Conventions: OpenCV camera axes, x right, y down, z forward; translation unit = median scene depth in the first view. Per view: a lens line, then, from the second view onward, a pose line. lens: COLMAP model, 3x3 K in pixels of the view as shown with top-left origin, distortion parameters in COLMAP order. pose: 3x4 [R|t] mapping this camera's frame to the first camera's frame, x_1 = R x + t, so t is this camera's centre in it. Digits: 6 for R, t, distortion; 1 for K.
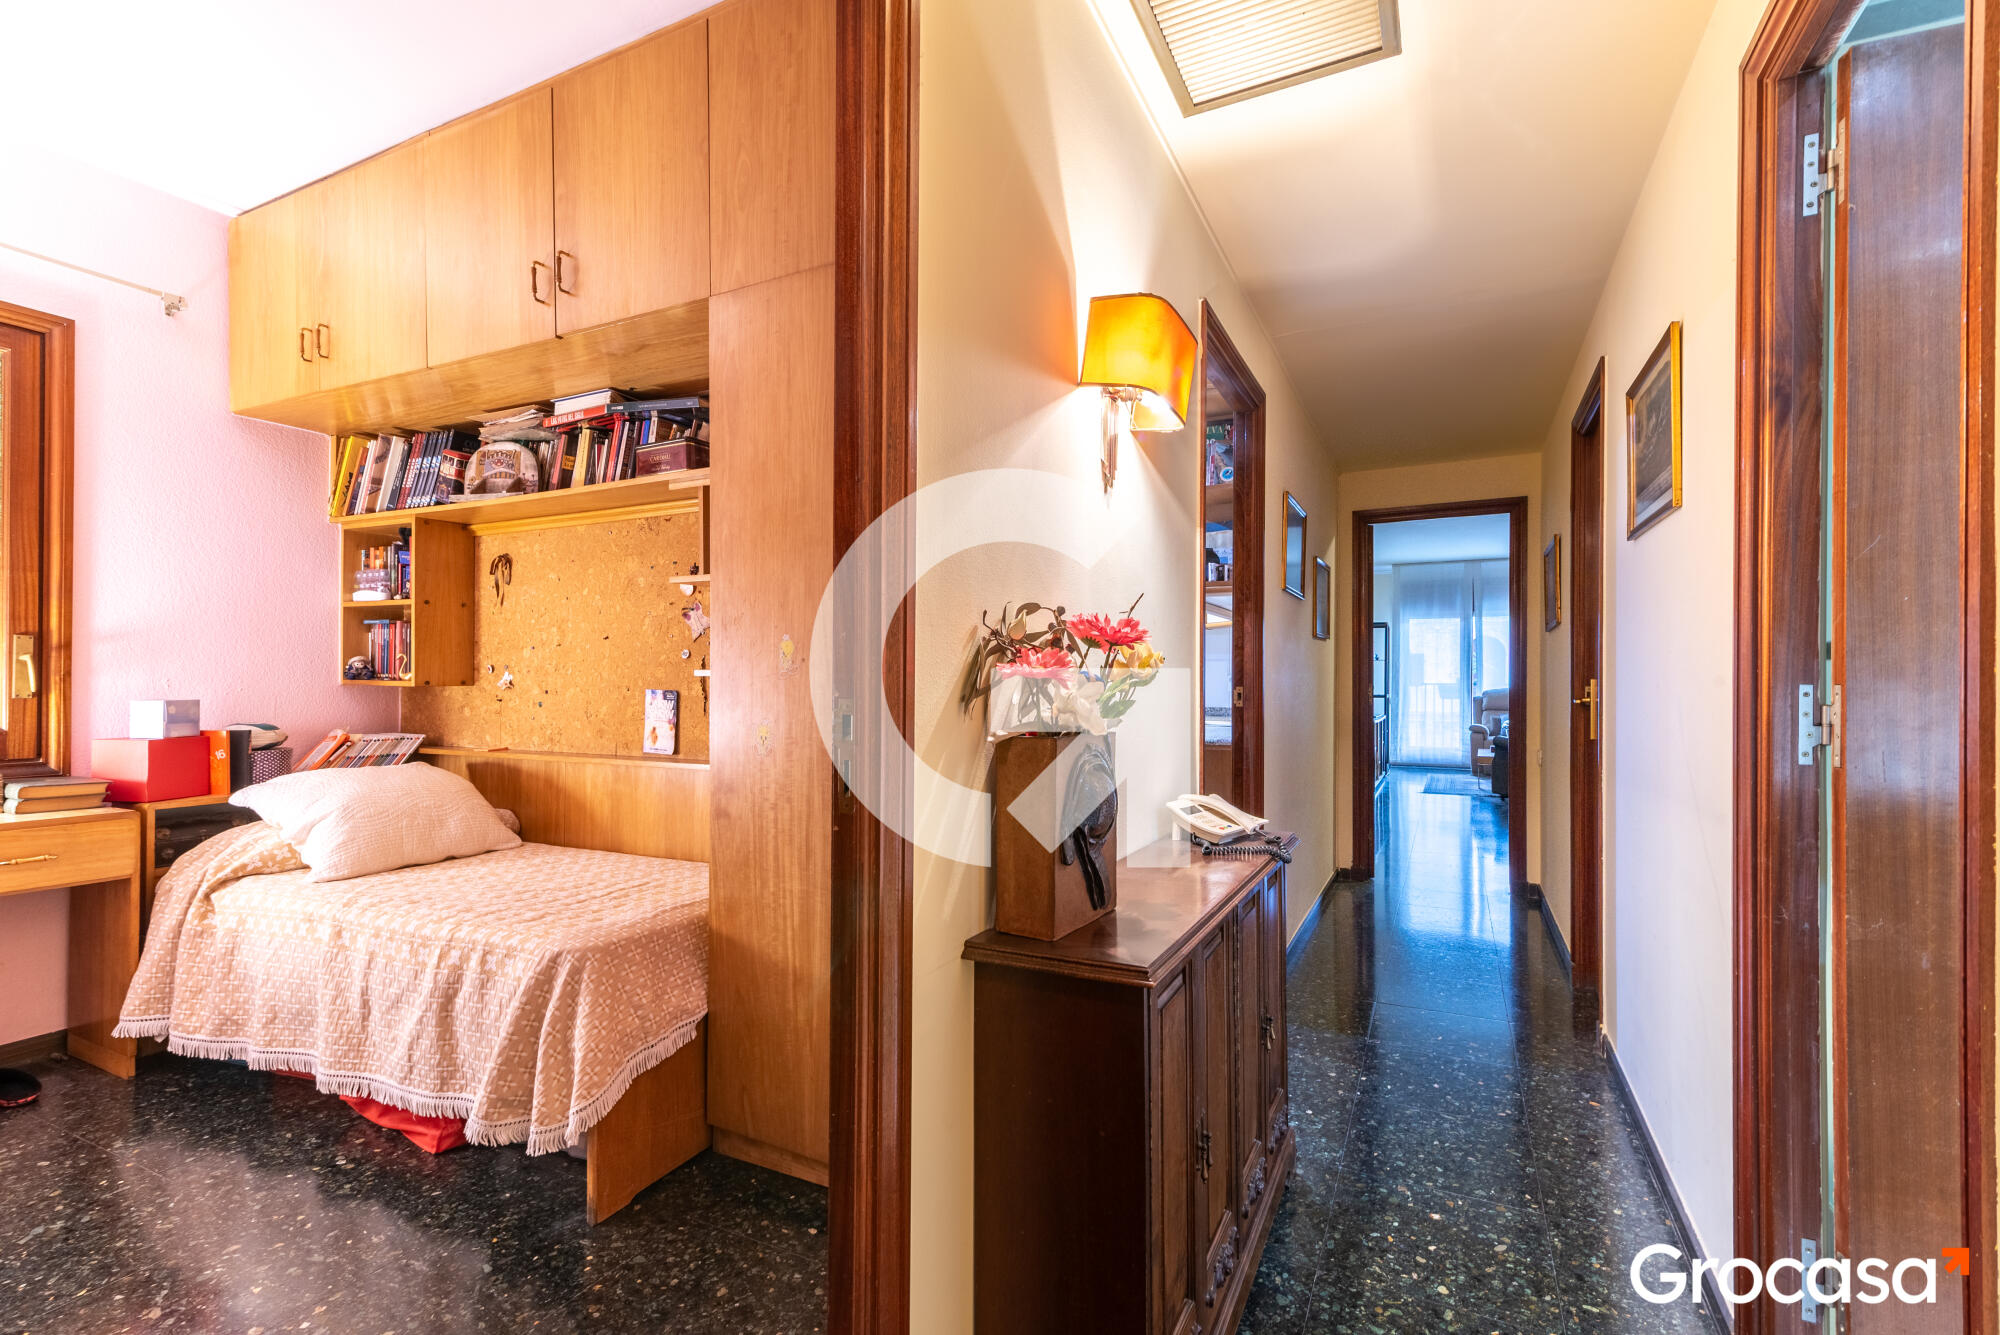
lens RADIAL K [[909.3, 0, 1003.9], [0, 909.3, 674.1], [0, 0, 1]] dist [0.014284, -0.000691]
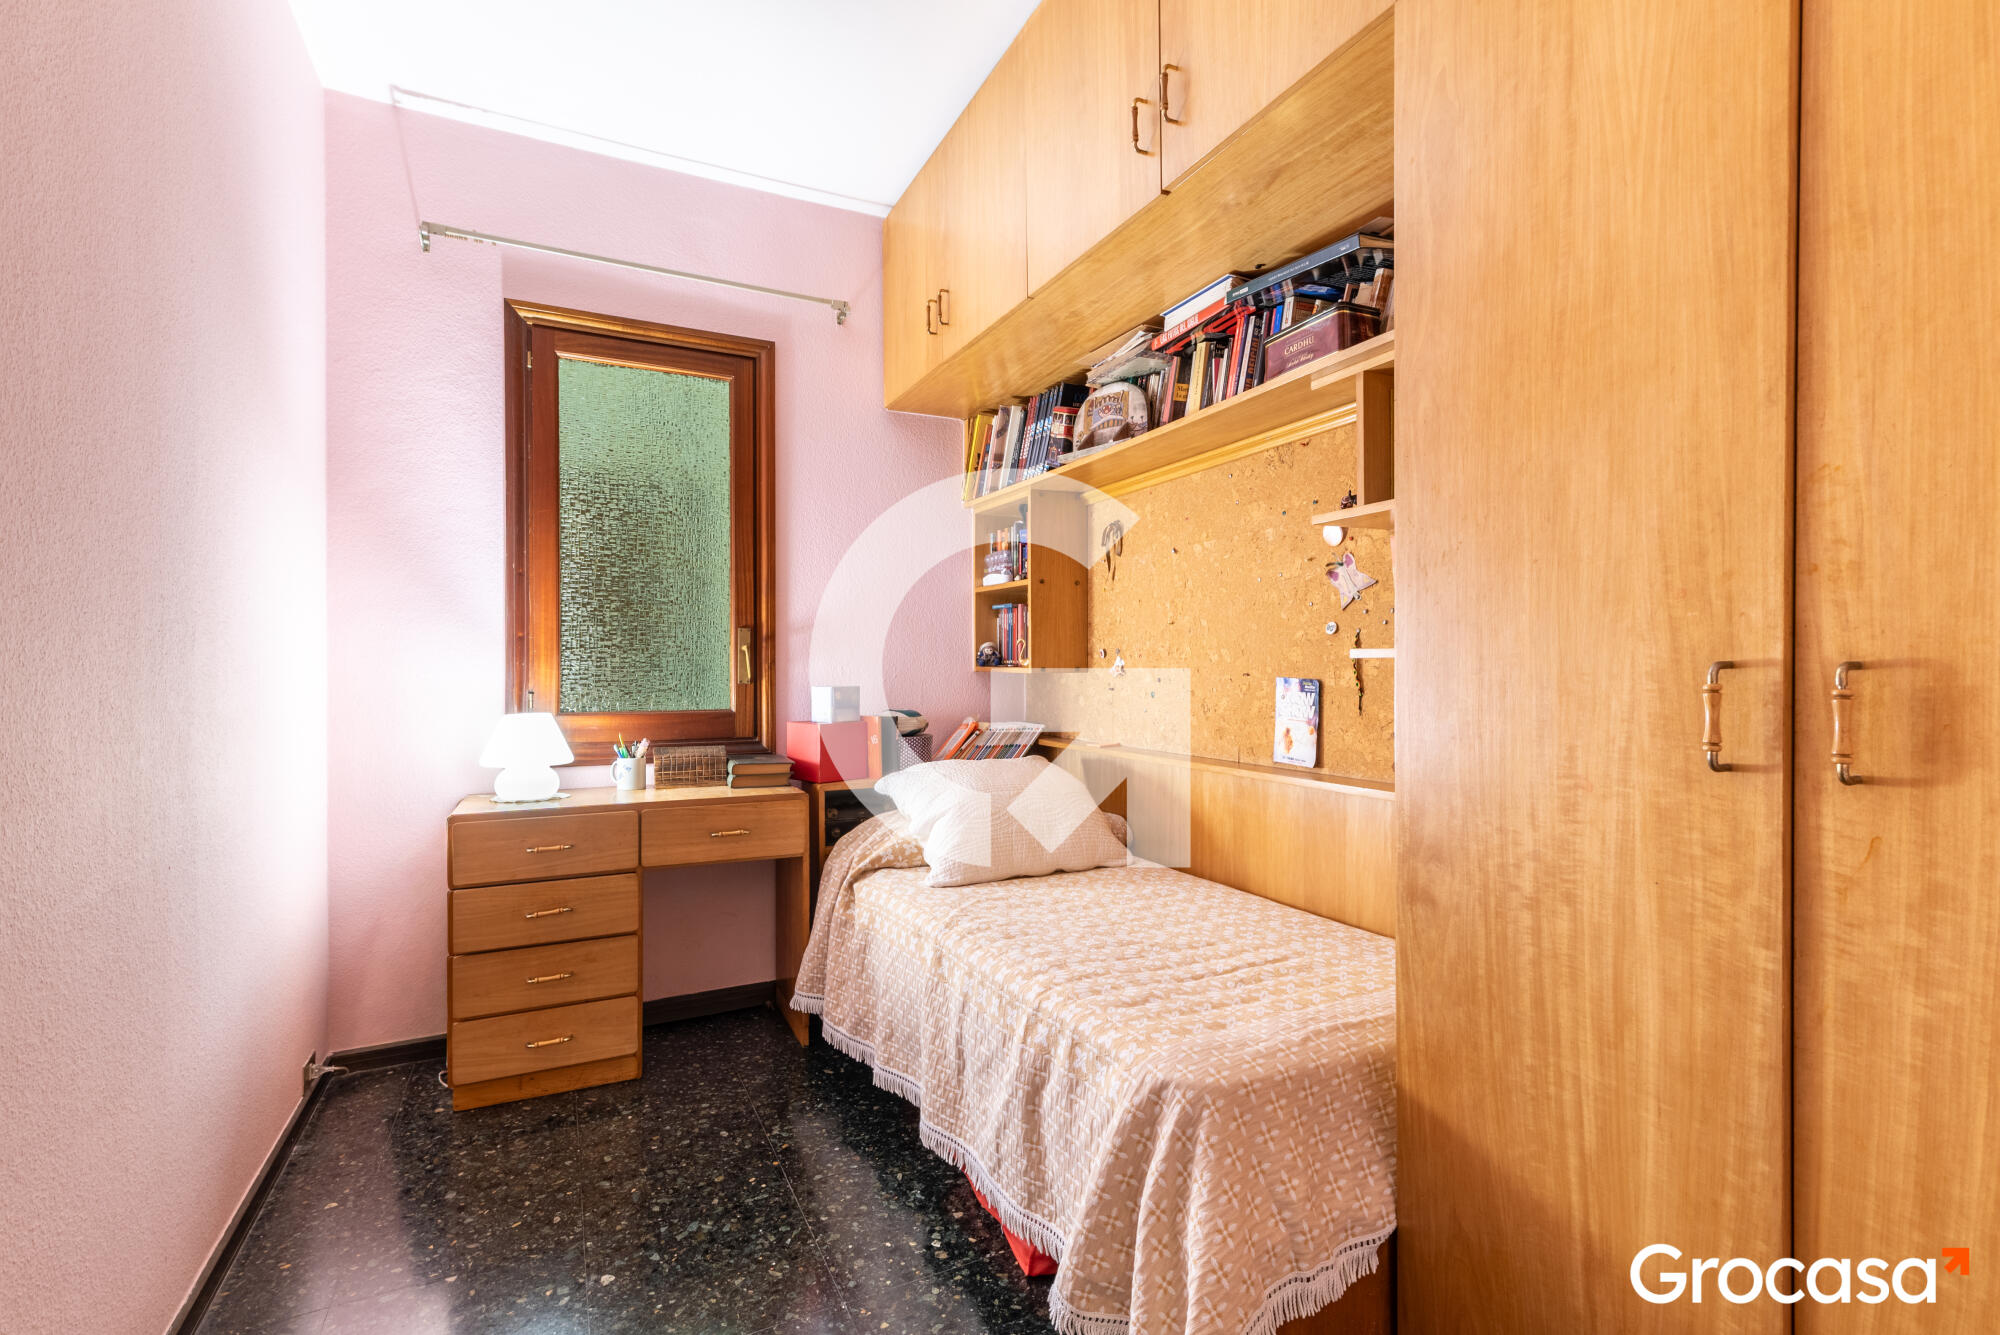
lens RADIAL K [[909.3, 0, 1003.9], [0, 909.3, 674.1], [0, 0, 1]] dist [0.014284, -0.000691]
pose [[0.796841, 0.000584, -0.604189, -0.136965], [0.008922, 0.999879, 0.012733, 0.002952], [0.604123, -0.015536, 0.796740, 0.308383]]
